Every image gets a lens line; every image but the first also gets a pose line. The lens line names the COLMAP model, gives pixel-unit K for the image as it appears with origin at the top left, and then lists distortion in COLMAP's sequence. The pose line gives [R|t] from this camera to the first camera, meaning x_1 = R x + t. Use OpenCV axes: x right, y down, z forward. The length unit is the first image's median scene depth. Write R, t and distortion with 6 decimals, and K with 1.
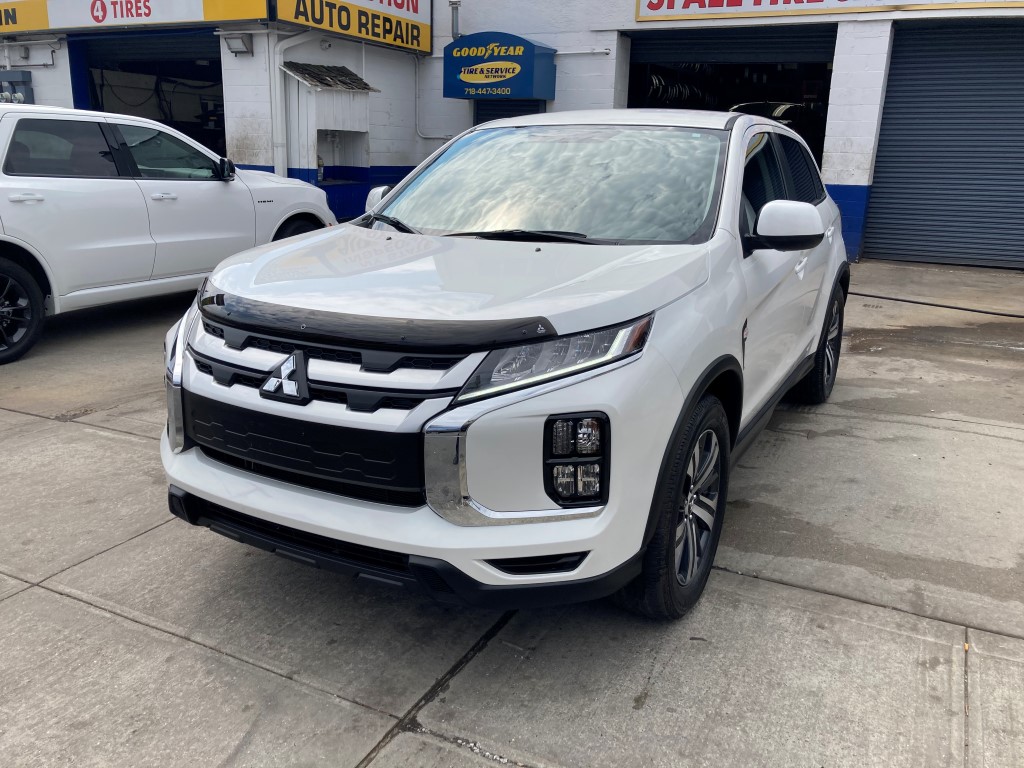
lens RADIAL K [[838.8, 0, 512.0], [0, 838.8, 384.0], [0, 0, 1]] dist [0.008803, 0.009984]
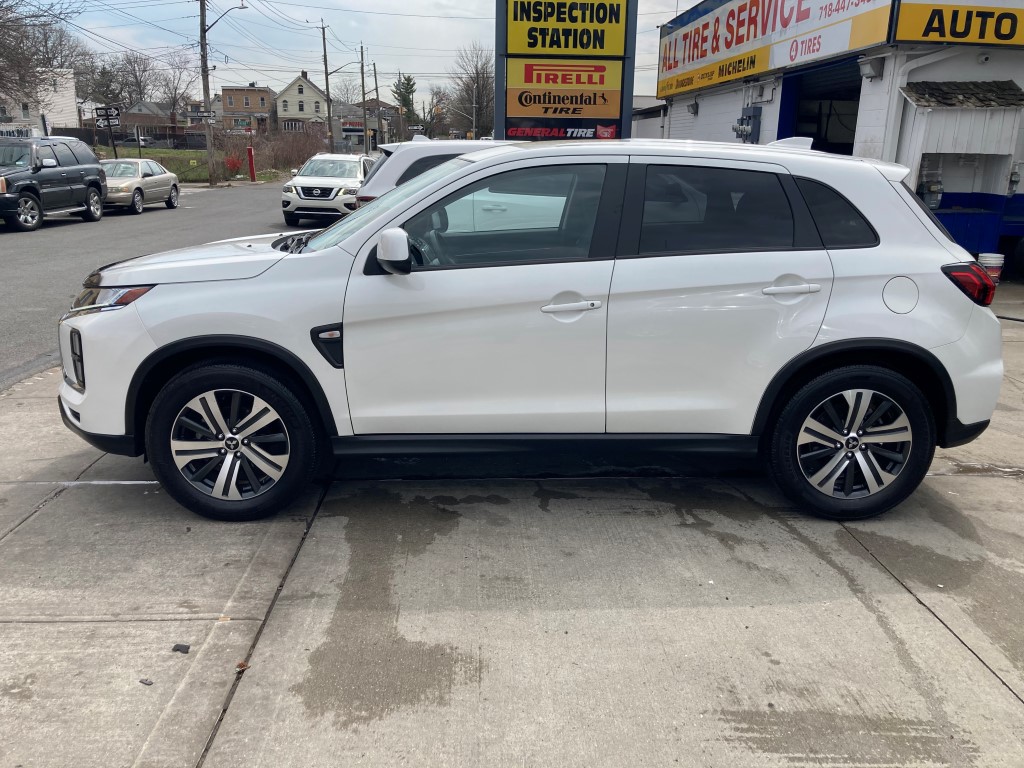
lens RADIAL K [[838.8, 0, 512.0], [0, 838.8, 384.0], [0, 0, 1]] dist [0.008803, 0.009984]
pose [[0.496516, 0.221186, -0.839374, 0.927879], [-0.239857, 0.964300, 0.112223, -0.123306], [0.834230, 0.145609, 0.531844, 0.388737]]
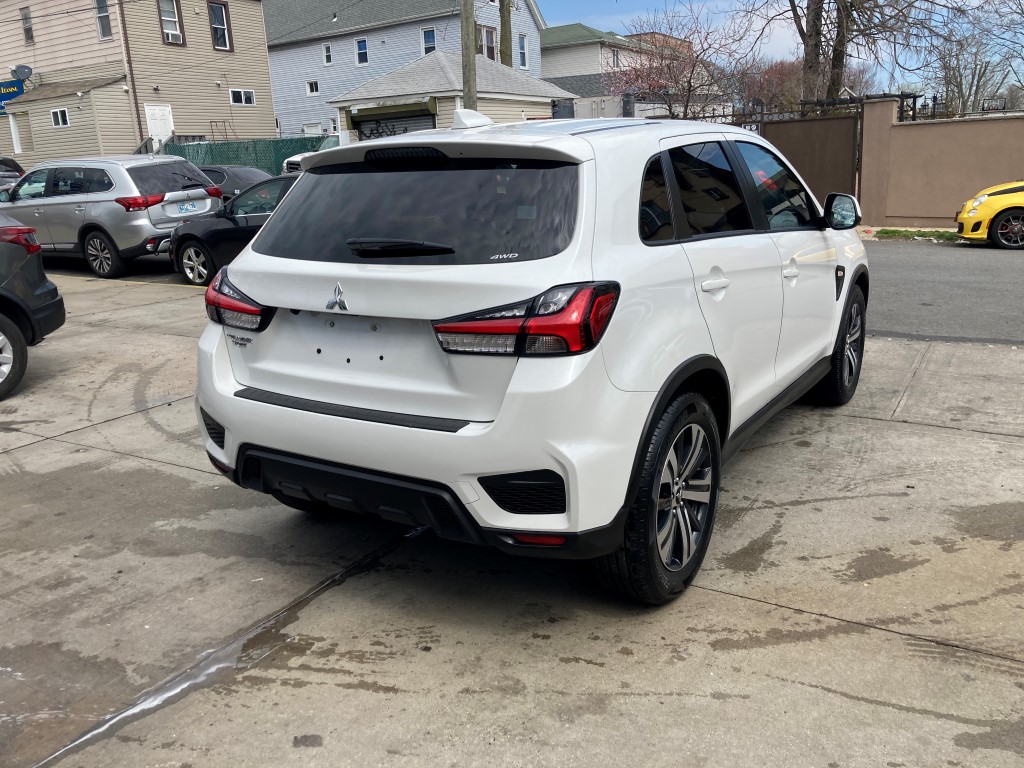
lens RADIAL K [[838.8, 0, 512.0], [0, 838.8, 384.0], [0, 0, 1]] dist [0.008803, 0.009984]
pose [[-0.997263, 0.004580, 0.073791, 0.161143], [0.041270, 0.862597, 0.504206, -0.507182], [-0.061342, 0.505871, -0.860425, 1.799970]]
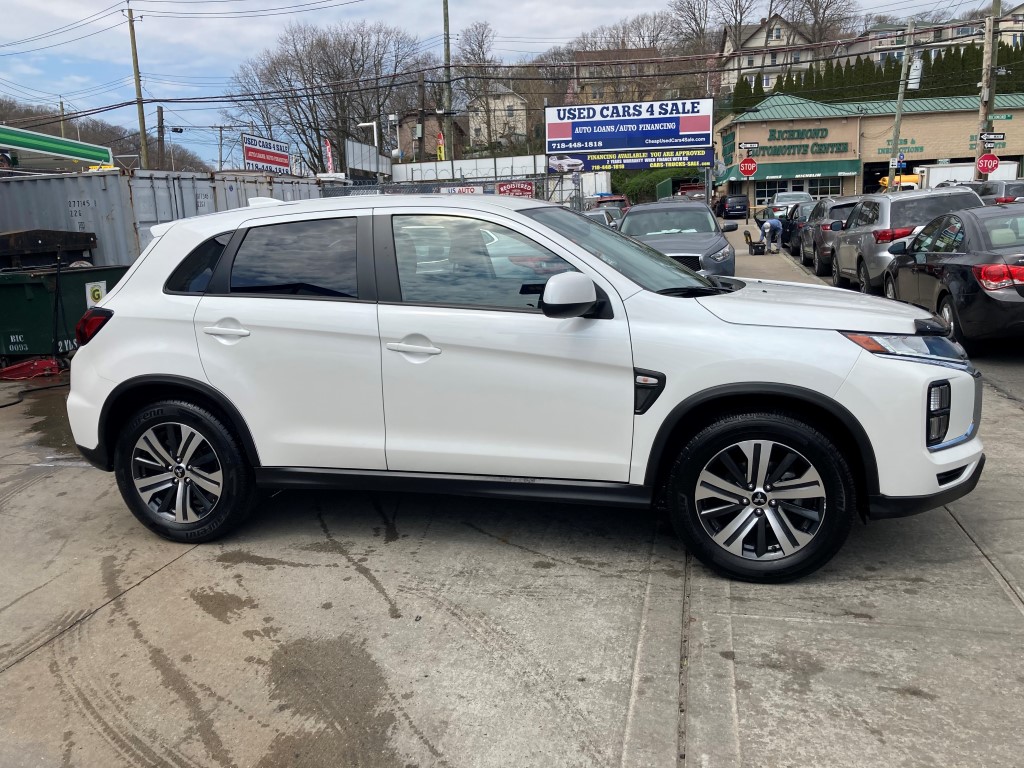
lens RADIAL K [[820.4, 0, 507.1], [0, 820.4, 401.3], [0, 0, 1]] dist [0.004688, 0.017094]
pose [[-0.242414, -0.204784, 0.948314, -0.828498], [0.294092, 0.915966, 0.272976, -0.314244], [-0.924524, 0.345065, -0.161818, 1.075580]]
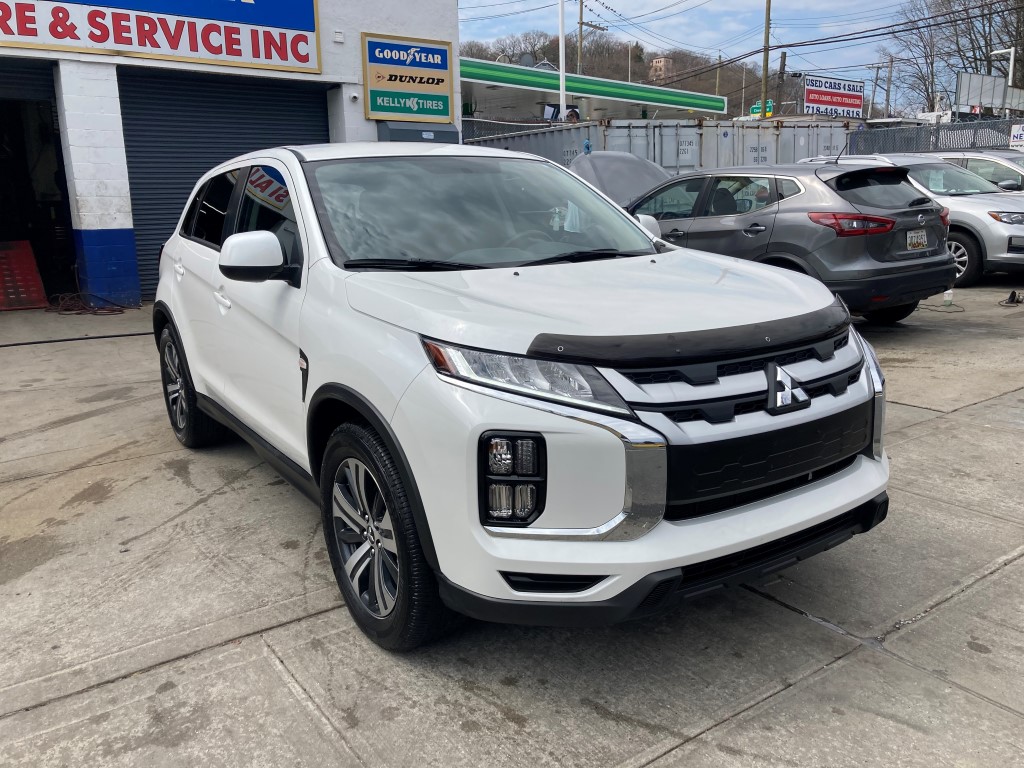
lens RADIAL K [[829.9, 0, 538.0], [0, 829.9, 384.9], [0, 0, 1]] dist [0.004389, 0.015967]
pose [[0.451566, -0.223409, 0.863815, -0.631071], [0.265776, 0.957876, 0.108800, -0.100021], [-0.851734, 0.180451, 0.491921, 0.371317]]
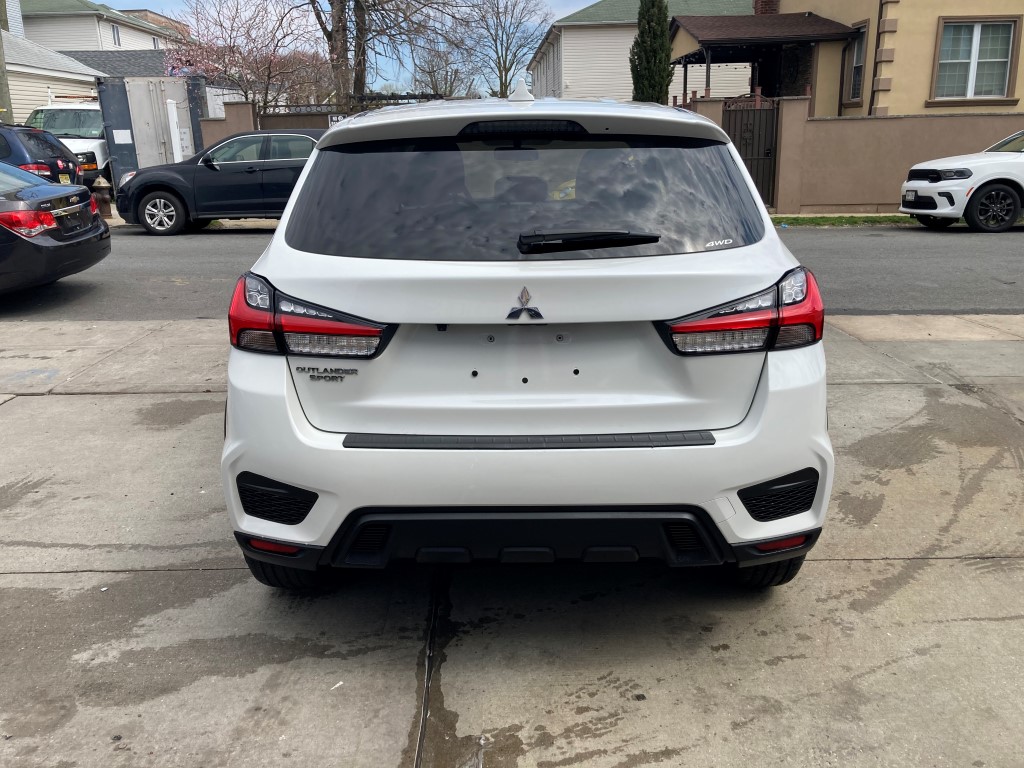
lens RADIAL K [[845.1, 0, 498.5], [0, 845.1, 385.5], [0, 0, 1]] dist [0.009389, 0.008671]
pose [[-0.886157, 0.127233, -0.445575, 0.549305], [-0.121723, 0.863884, 0.488762, -0.460269], [0.447112, 0.487357, -0.750050, 1.647723]]
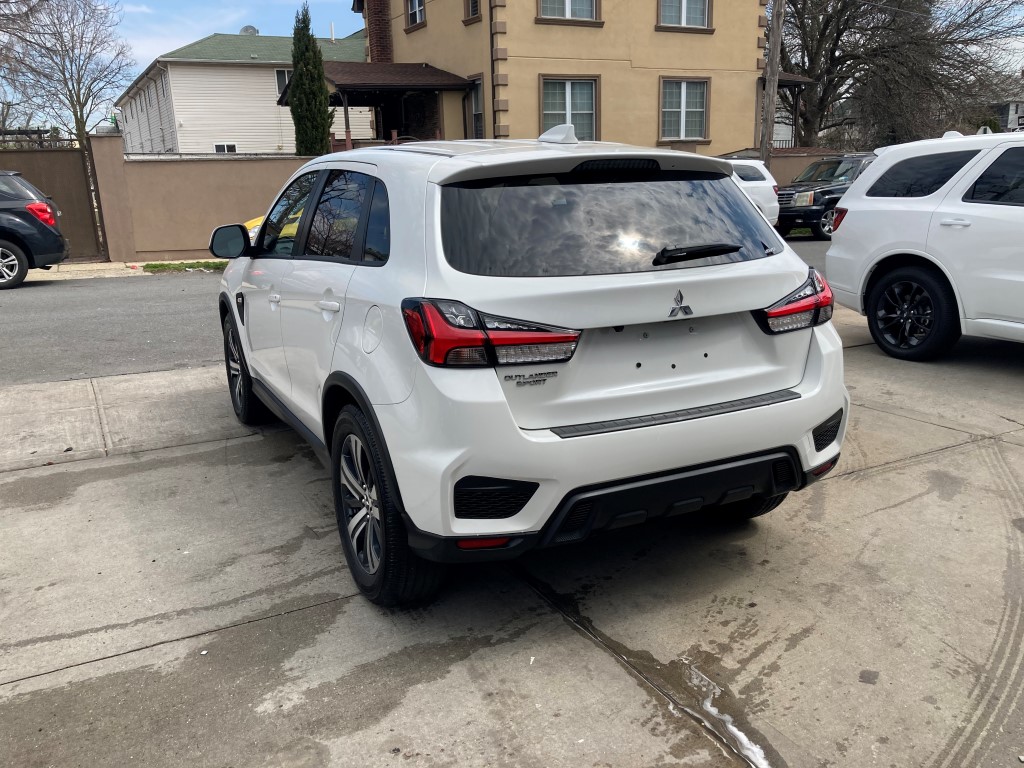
lens RADIAL K [[846.3, 0, 509.9], [0, 846.3, 400.0], [0, 0, 1]] dist [0.010087, 0.006187]
pose [[-0.574847, 0.208911, -0.791143, 0.869759], [-0.206163, 0.898690, 0.387109, -0.416093], [0.791863, 0.385633, -0.473540, 1.493161]]
